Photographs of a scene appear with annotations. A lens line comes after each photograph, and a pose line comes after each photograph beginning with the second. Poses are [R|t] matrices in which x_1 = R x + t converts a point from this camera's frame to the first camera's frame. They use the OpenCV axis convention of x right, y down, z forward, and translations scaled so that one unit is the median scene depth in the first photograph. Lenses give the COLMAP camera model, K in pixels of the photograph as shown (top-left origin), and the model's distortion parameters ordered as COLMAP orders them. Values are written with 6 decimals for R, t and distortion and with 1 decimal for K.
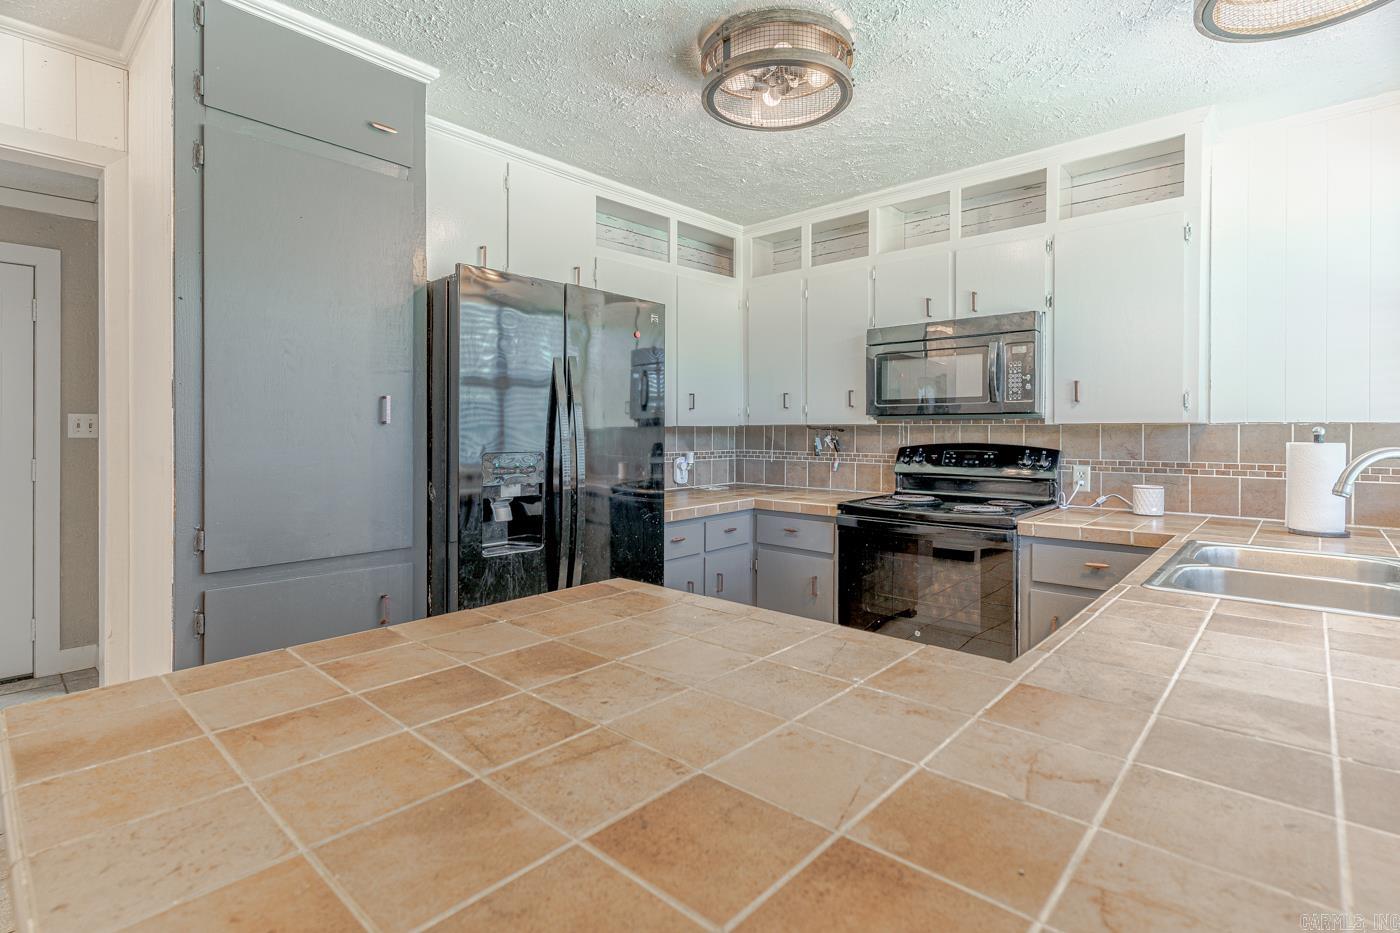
lens RADIAL K [[678.3, 0, 659.4], [0, 678.3, 433.8], [0, 0, 1]] dist [-0.001311, 0.000348]
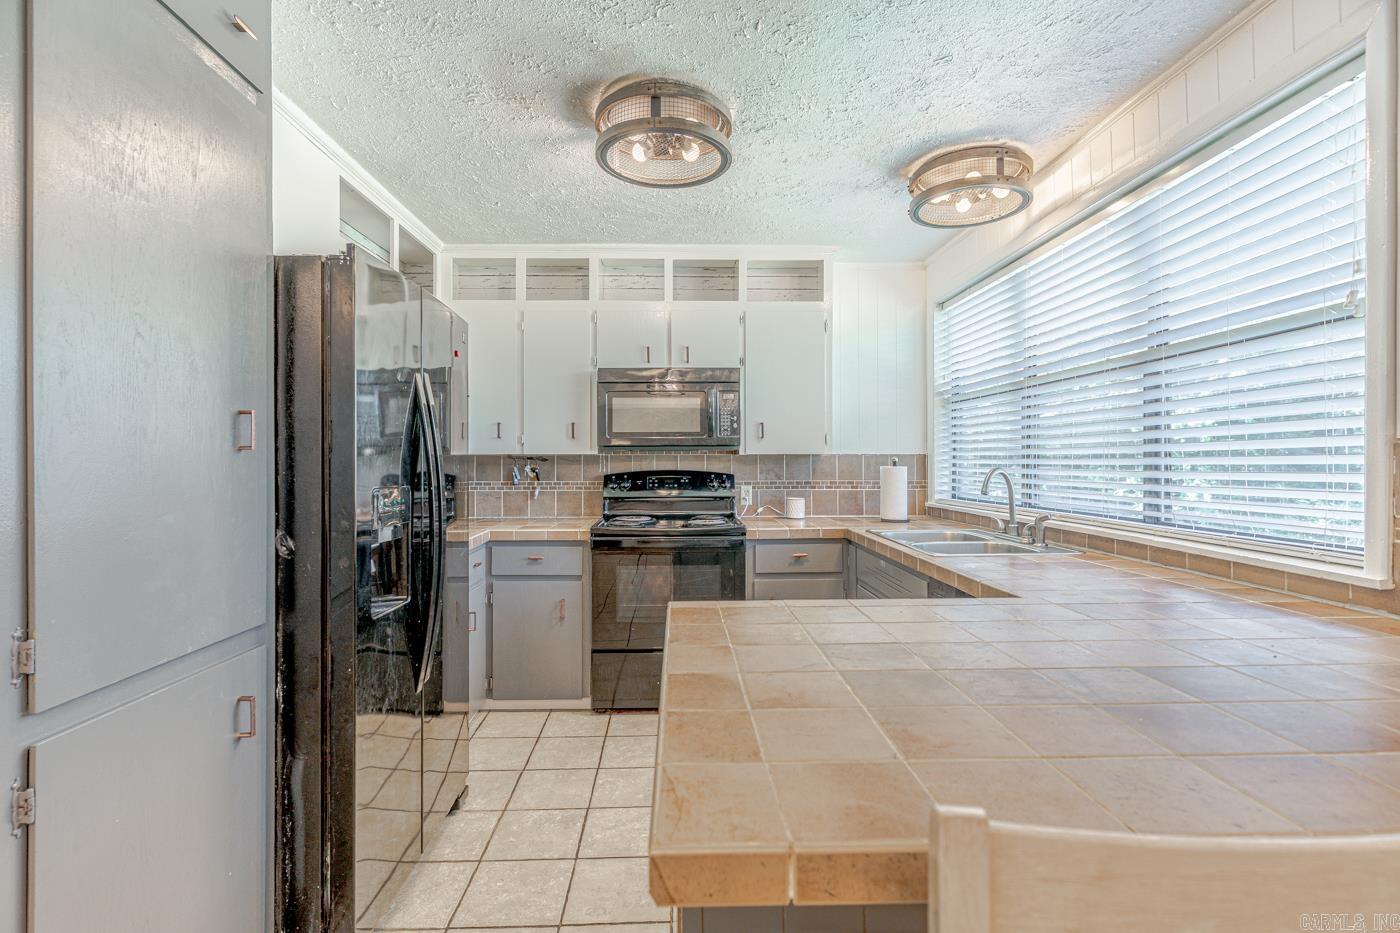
lens RADIAL K [[678.3, 0, 688.4], [0, 678.3, 460.6], [0, 0, 1]] dist [-0.001311, 0.000348]
pose [[0.713318, -0.003475, 0.700832, -0.405146], [0.007535, 0.999968, -0.002711, 0.000422], [-0.700800, 0.007215, 0.713321, 0.129034]]
